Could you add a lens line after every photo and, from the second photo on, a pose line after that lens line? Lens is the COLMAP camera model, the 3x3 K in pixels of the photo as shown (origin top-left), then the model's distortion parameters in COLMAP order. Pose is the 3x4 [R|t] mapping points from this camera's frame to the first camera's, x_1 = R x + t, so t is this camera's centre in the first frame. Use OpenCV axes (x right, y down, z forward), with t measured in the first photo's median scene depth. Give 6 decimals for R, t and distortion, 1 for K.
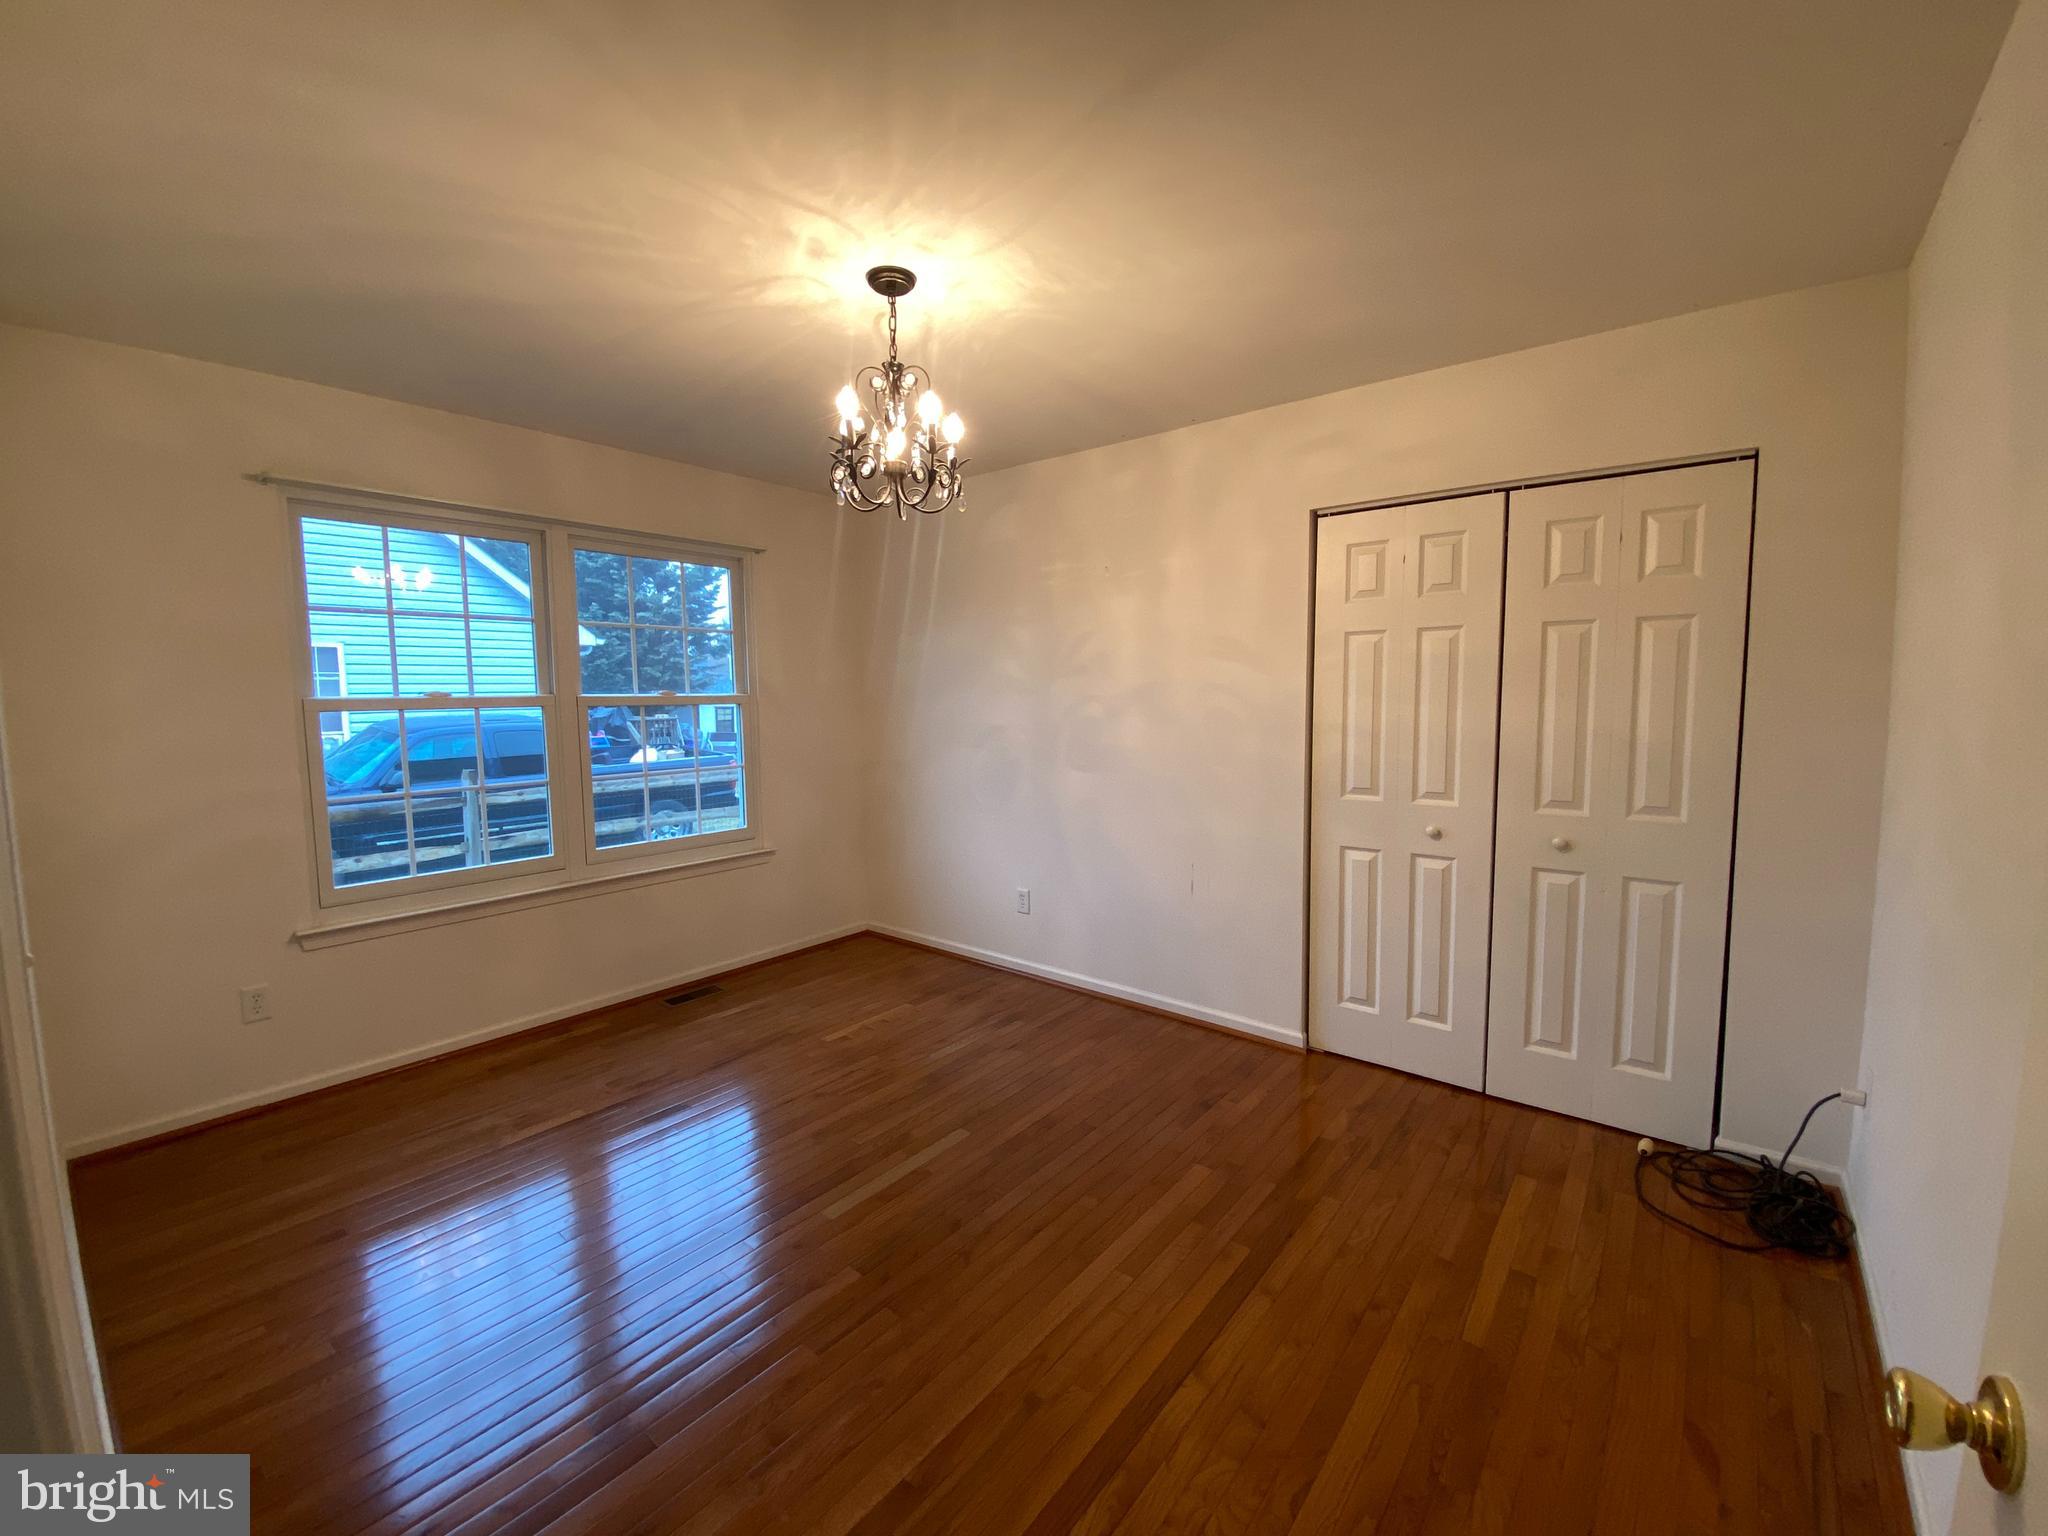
lens RADIAL K [[825.5, 0, 1025.8], [0, 825.5, 756.6], [0, 0, 1]] dist [0.057701, -0.040539]
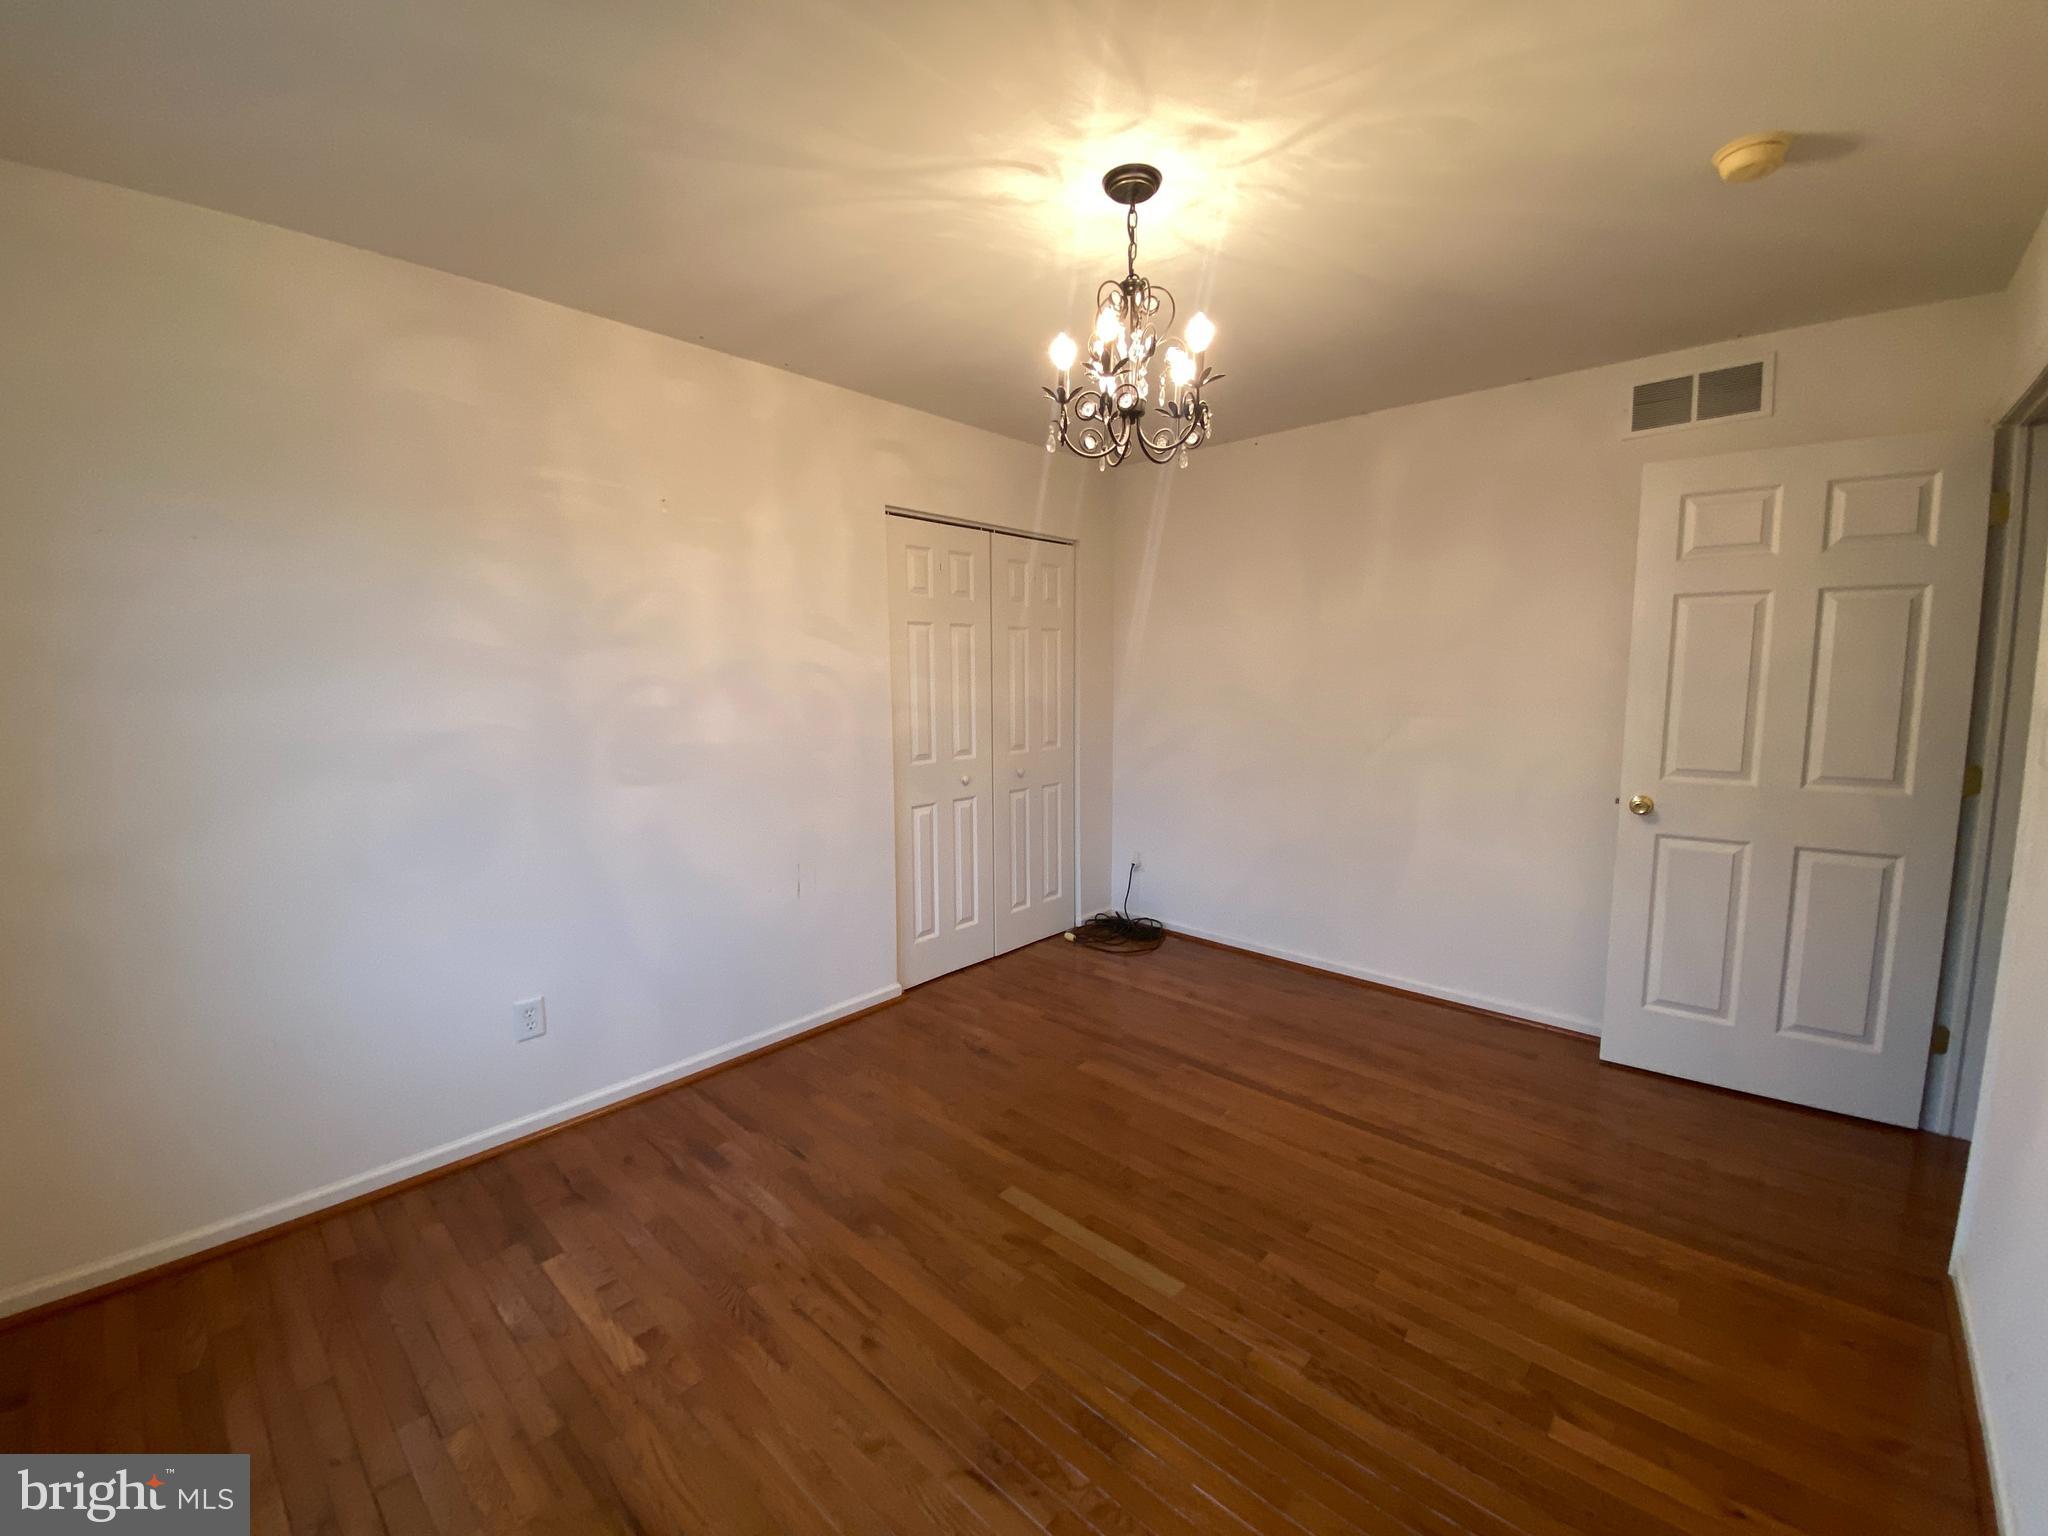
lens RADIAL K [[825.5, 0, 1025.8], [0, 825.5, 756.6], [0, 0, 1]] dist [0.057701, -0.040539]
pose [[0.069116, -0.096446, 0.992936, -0.813272], [0.084574, 0.992299, 0.090498, -0.057431], [-0.994017, 0.077722, 0.076740, 0.823369]]
